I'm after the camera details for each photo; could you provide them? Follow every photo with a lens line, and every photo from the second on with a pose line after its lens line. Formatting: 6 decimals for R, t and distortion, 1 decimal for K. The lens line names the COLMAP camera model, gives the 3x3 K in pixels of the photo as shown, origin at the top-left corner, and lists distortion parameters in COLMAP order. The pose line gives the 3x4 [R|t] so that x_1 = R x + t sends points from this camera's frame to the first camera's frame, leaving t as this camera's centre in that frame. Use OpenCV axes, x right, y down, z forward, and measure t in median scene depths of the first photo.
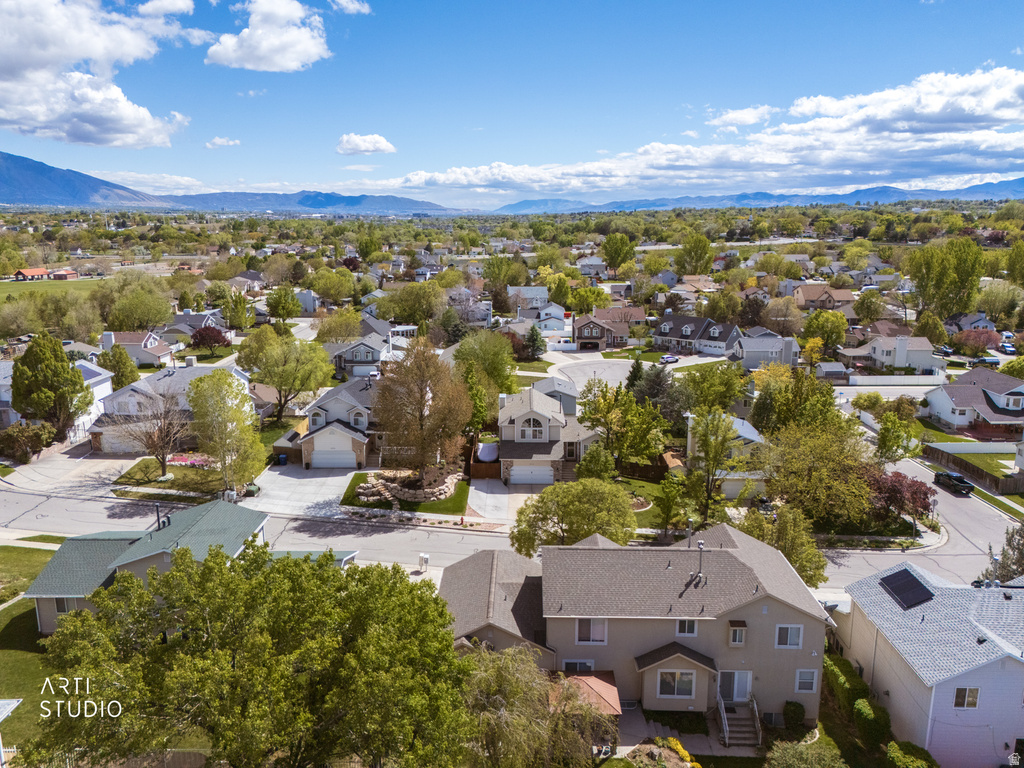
lens RADIAL K [[756.4, 0, 514.9], [0, 756.4, 383.4], [0, 0, 1]] dist [0.068685, -0.063003]
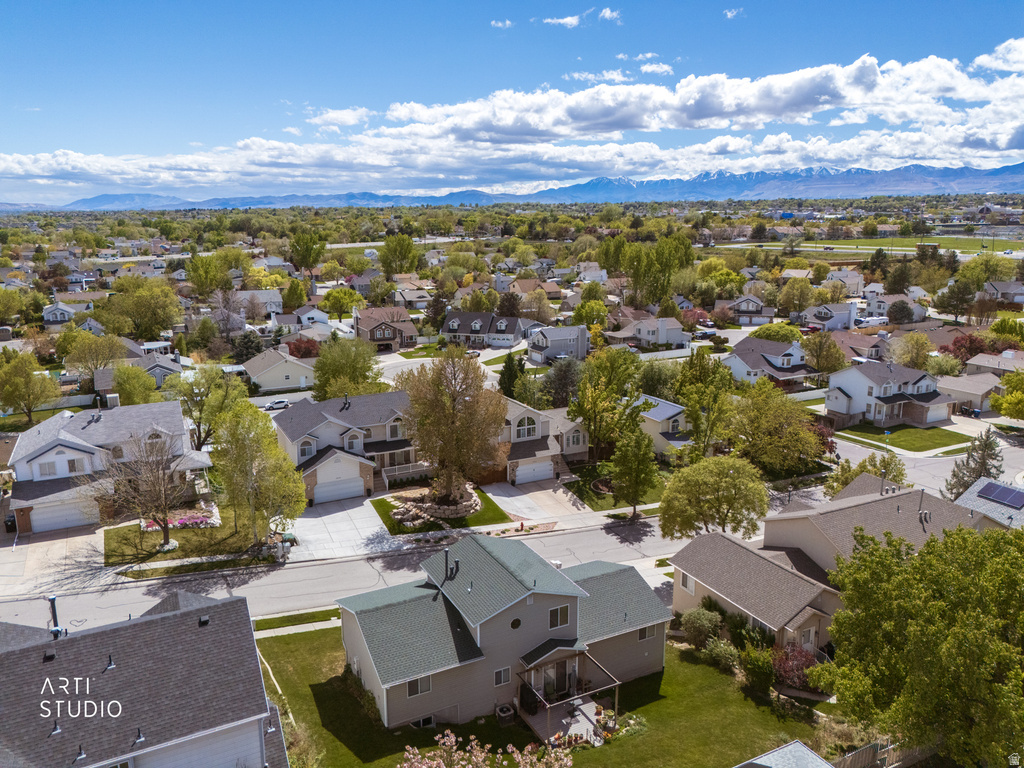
lens RADIAL K [[754.9, 0, 517.4], [0, 754.9, 390.5], [0, 0, 1]] dist [0.072305, -0.063233]
pose [[0.878606, -0.107958, 0.465184, -0.112159], [0.103085, 0.994021, 0.035988, -0.006462], [-0.466288, 0.016334, 0.884482, 0.028932]]
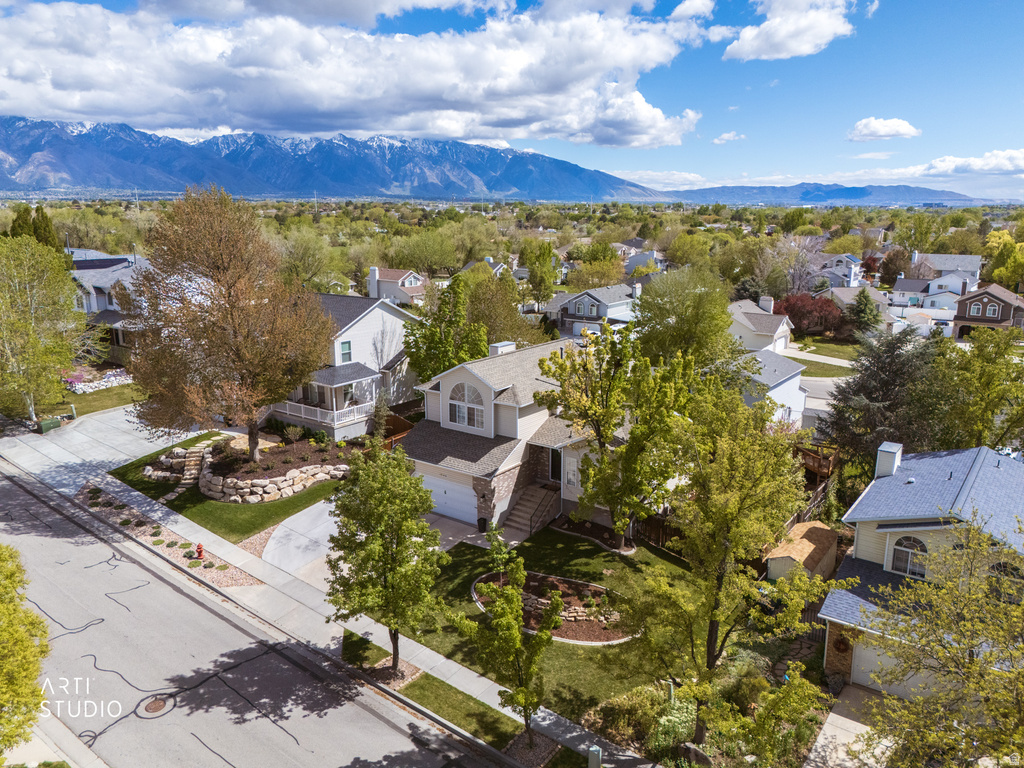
lens RADIAL K [[756.4, 0, 514.9], [0, 756.4, 383.4], [0, 0, 1]] dist [0.068685, -0.063003]
pose [[0.815458, 0.132598, -0.563423, 0.080052], [-0.128910, 0.990563, 0.046547, 0.004889], [0.564278, 0.034674, 0.824856, 0.153195]]
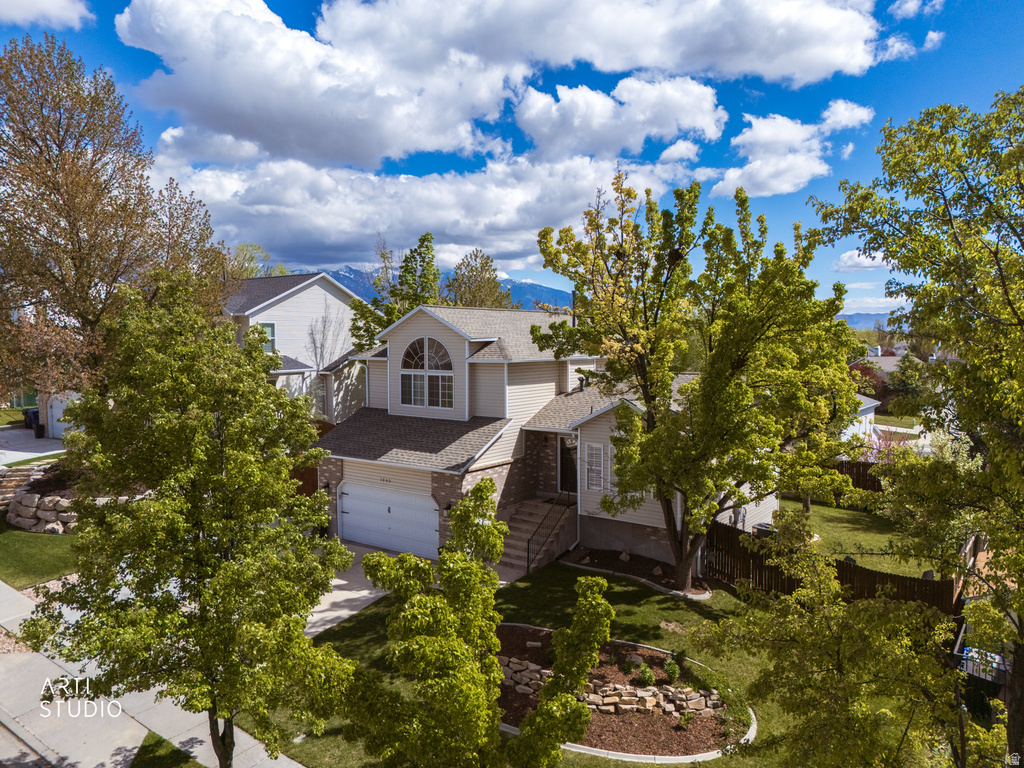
lens RADIAL K [[758.4, 0, 512.9], [0, 758.4, 372.5], [0, 0, 1]] dist [0.075602, -0.068967]
pose [[0.815446, 0.029163, -0.578099, 0.058210], [-0.126773, 0.983480, -0.129208, 0.023933], [0.564781, 0.178650, 0.805672, 0.191073]]
